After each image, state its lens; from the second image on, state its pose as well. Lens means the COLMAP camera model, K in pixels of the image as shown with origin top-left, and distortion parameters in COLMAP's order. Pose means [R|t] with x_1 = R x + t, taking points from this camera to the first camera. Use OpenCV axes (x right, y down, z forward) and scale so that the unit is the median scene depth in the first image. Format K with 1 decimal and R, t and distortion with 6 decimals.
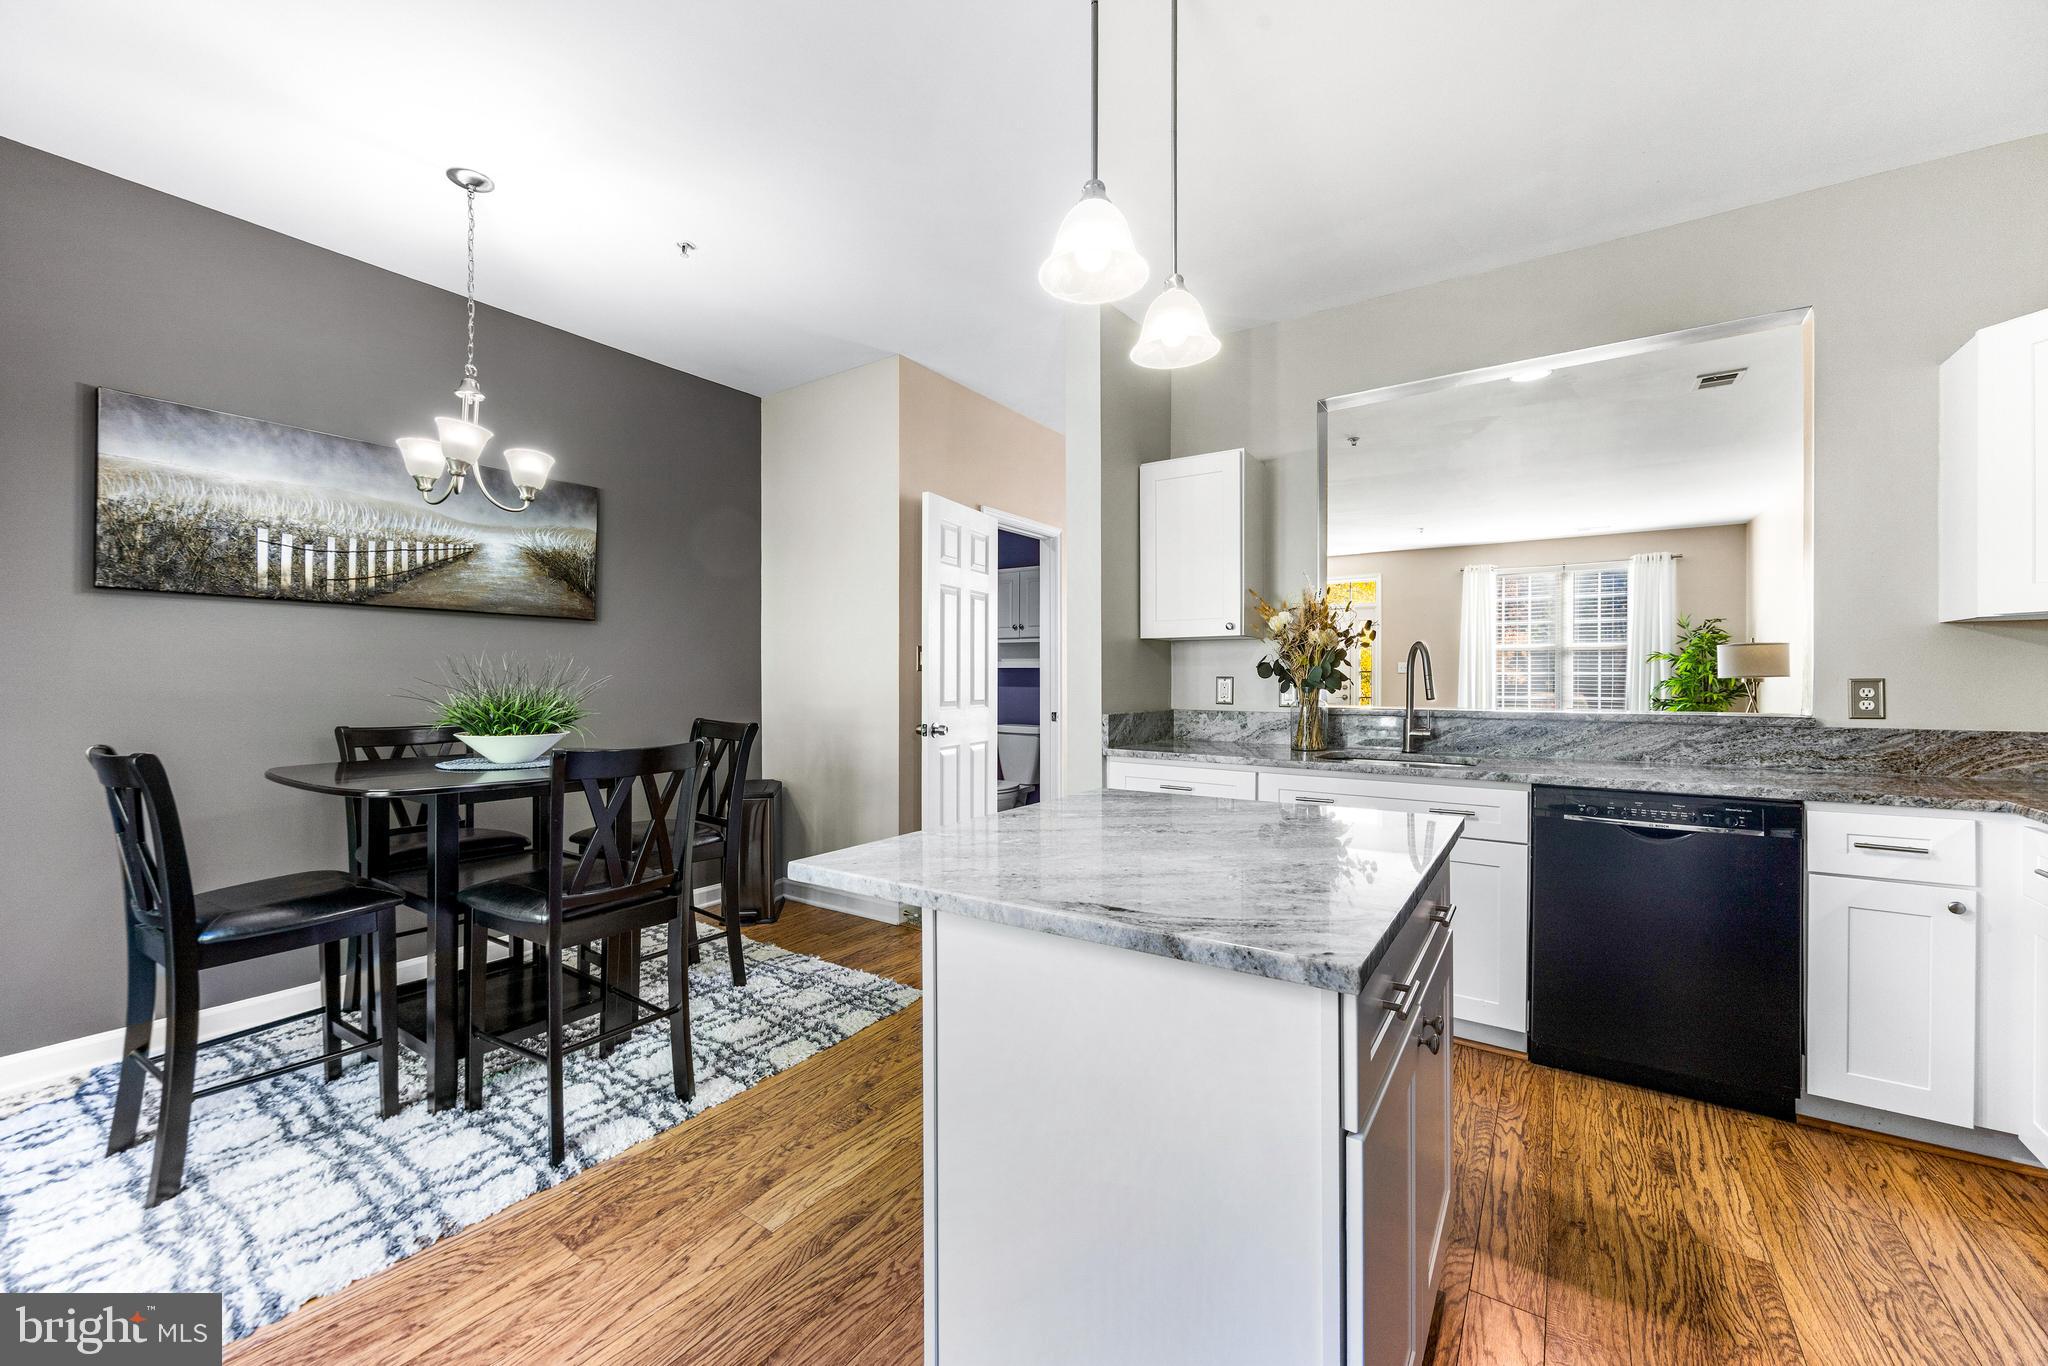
lens RADIAL K [[801.4, 0, 1016.8], [0, 801.4, 678.9], [0, 0, 1]] dist [0.000436, -0.000337]
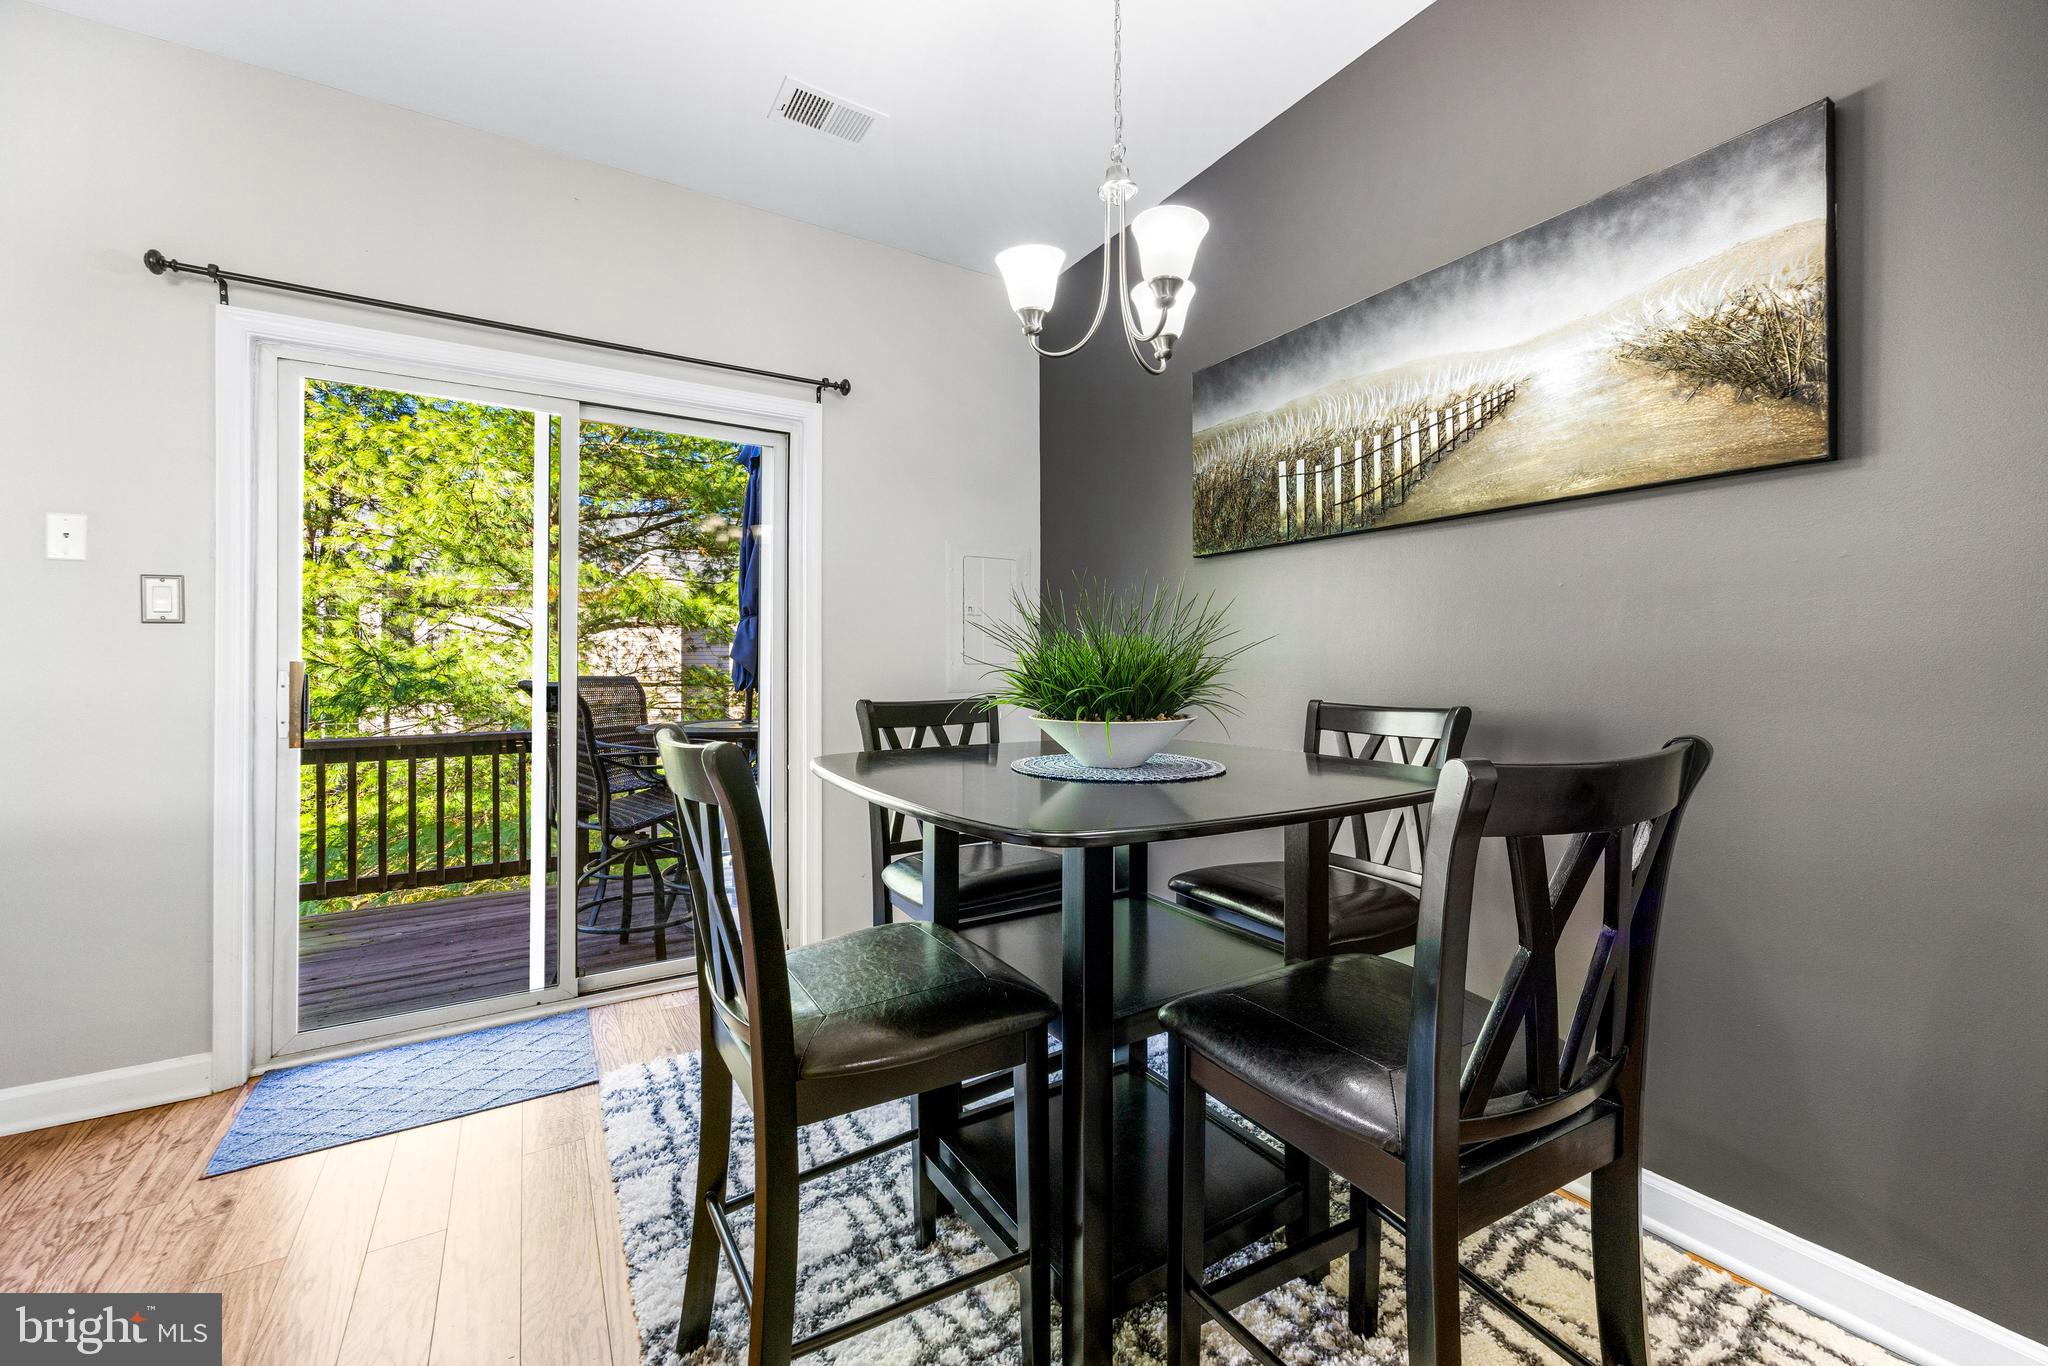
lens RADIAL K [[803.8, 0, 1026.2], [0, 803.8, 687.7], [0, 0, 1]] dist [-0.000054, -0.000048]
pose [[-0.400089, 0.017988, -0.916300, -0.044992], [-0.004043, 0.999763, 0.021392, 0.034678], [0.916467, 0.012263, -0.399922, 1.068532]]
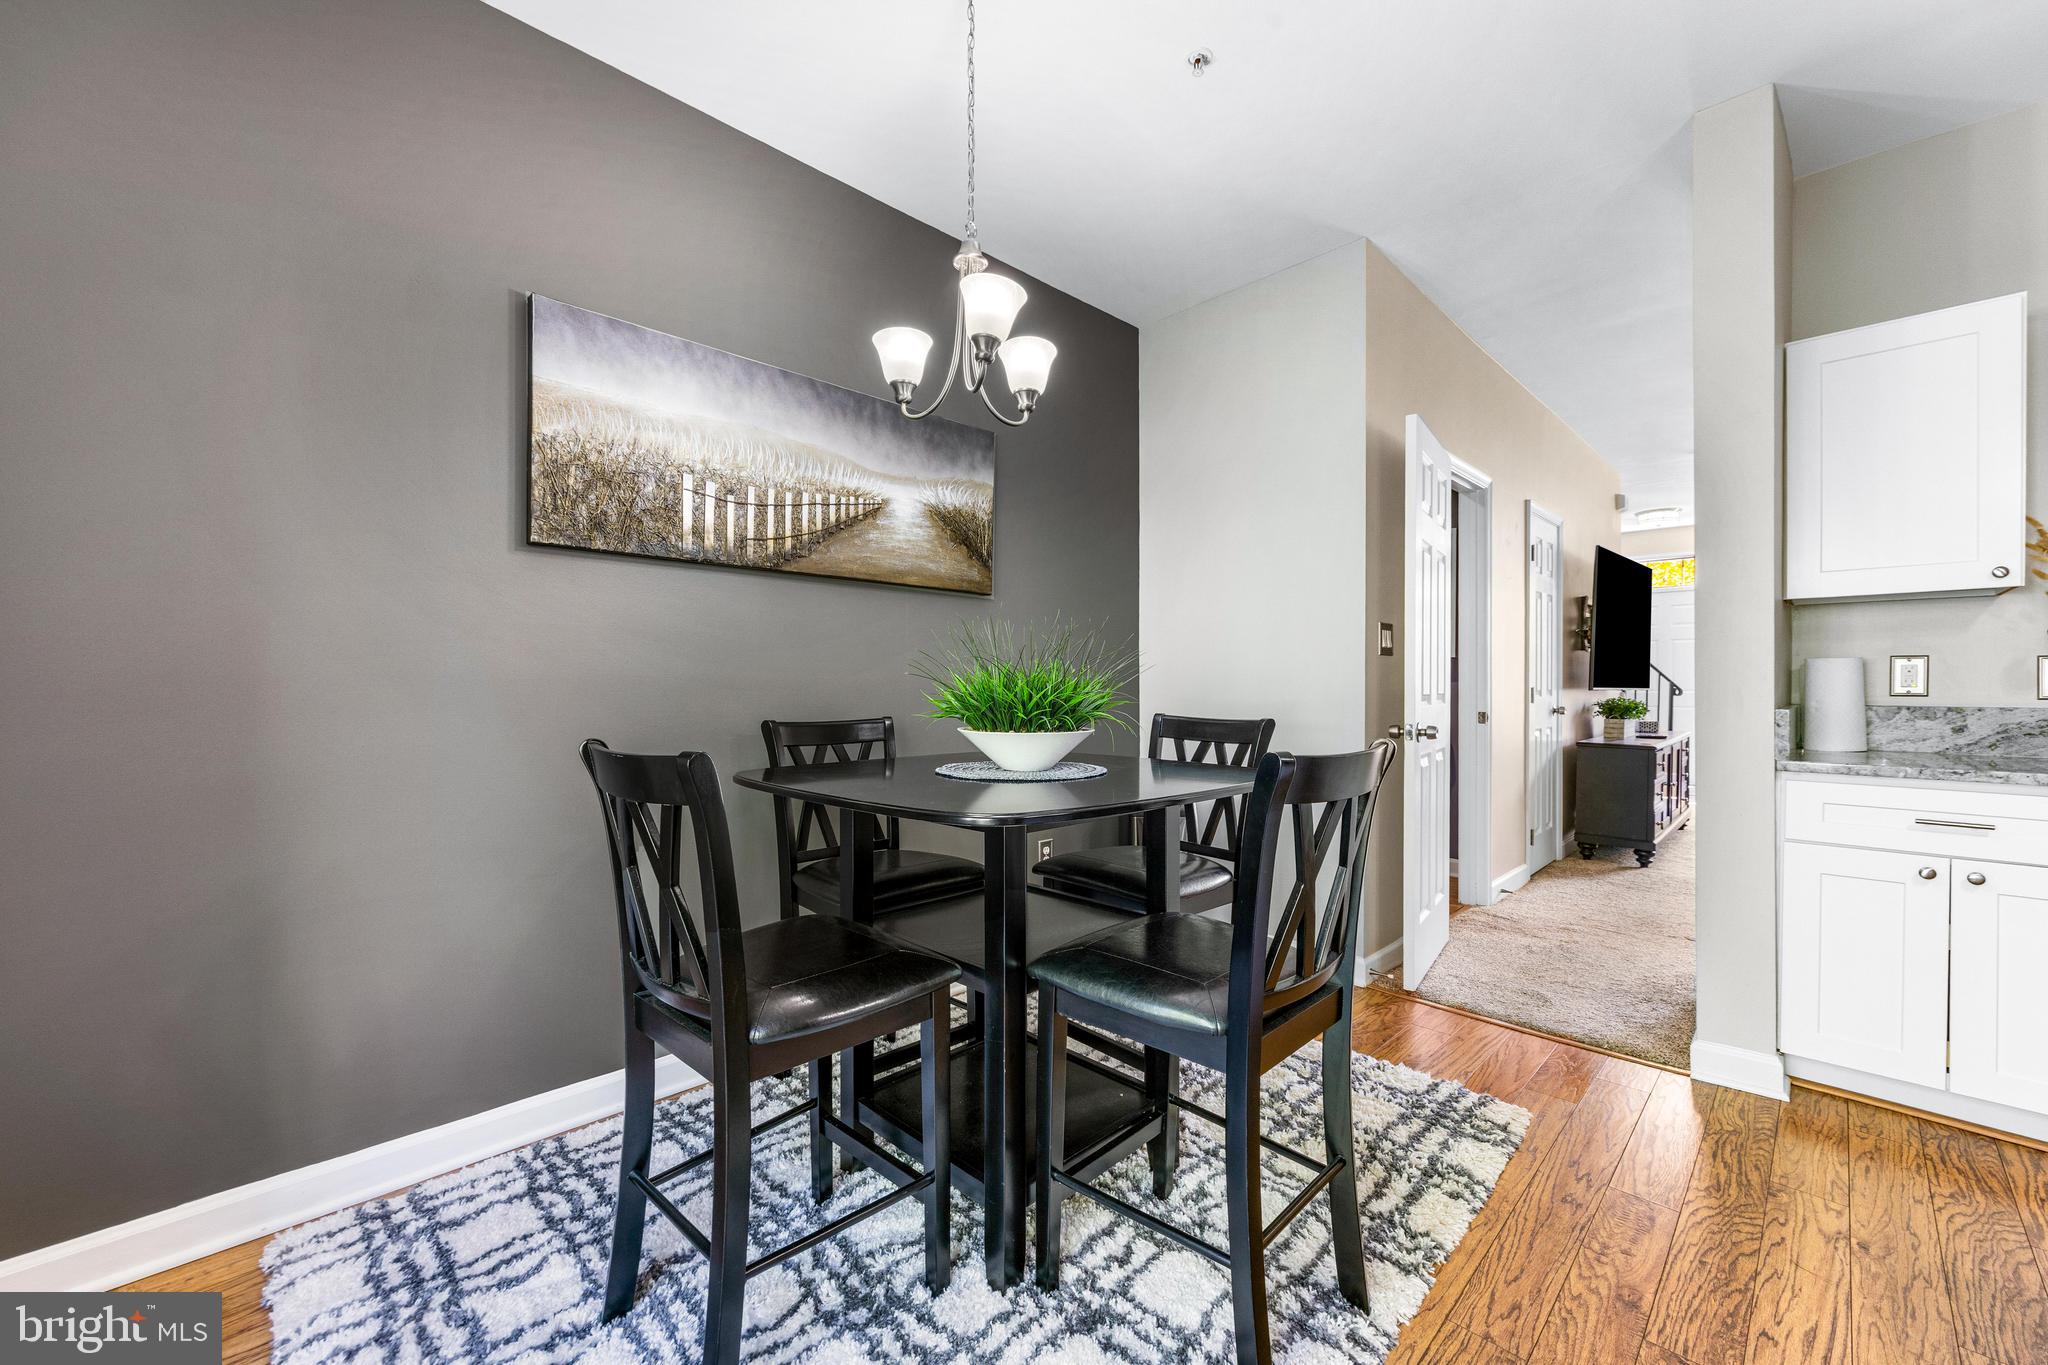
lens RADIAL K [[803.8, 0, 1026.2], [0, 803.8, 687.2], [0, 0, 1]] dist [-0.000054, -0.000048]
pose [[0.982067, -0.003013, -0.188510, -0.443479], [0.003573, 0.999990, 0.002632, 0.025371], [0.188501, -0.003258, 0.982068, 0.262440]]
